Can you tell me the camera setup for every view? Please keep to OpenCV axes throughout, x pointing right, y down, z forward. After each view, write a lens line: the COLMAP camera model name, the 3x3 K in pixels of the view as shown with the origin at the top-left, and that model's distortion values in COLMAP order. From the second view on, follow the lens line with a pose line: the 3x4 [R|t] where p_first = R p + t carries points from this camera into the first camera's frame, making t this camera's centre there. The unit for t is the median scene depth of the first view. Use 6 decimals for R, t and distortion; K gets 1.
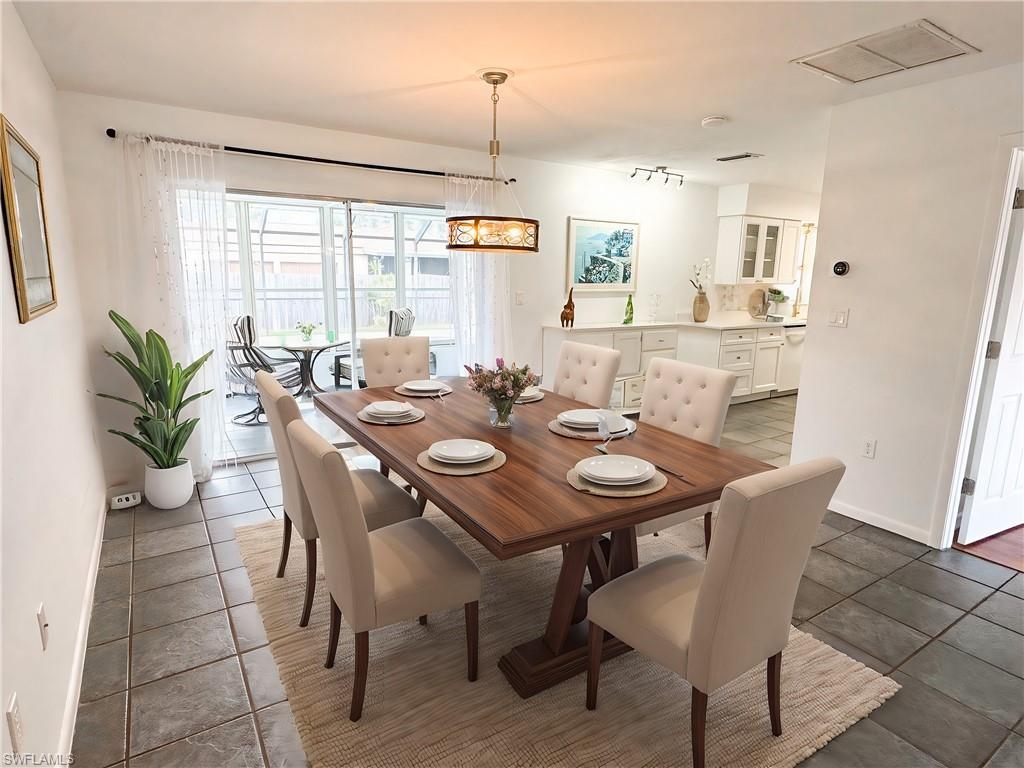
lens RADIAL K [[568.6, 0, 512.0], [0, 568.6, 384.0], [0, 0, 1]] dist [-0.003997, -0.000085]
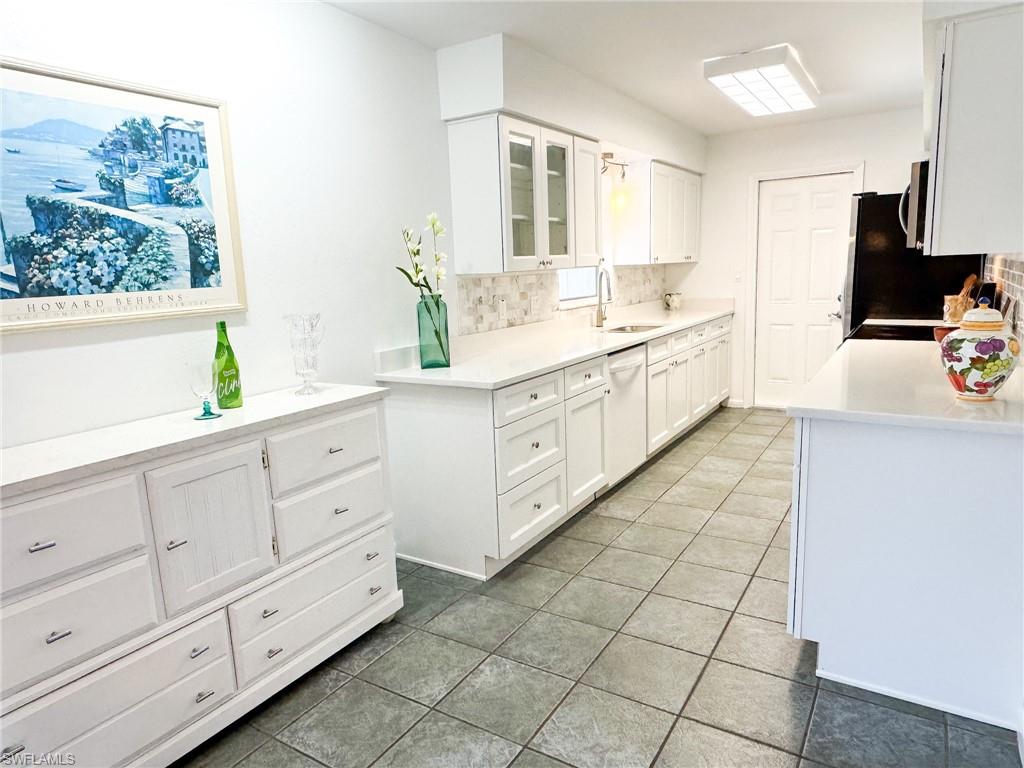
lens RADIAL K [[662.3, 0, 512.0], [0, 662.3, 384.0], [0, 0, 1]] dist [-0.002774, 0.000534]
pose [[0.904626, -0.126644, 0.406956, 0.198904], [0.136587, 0.990617, 0.004657, -0.100301], [-0.403727, 0.051372, 0.913436, 0.586445]]
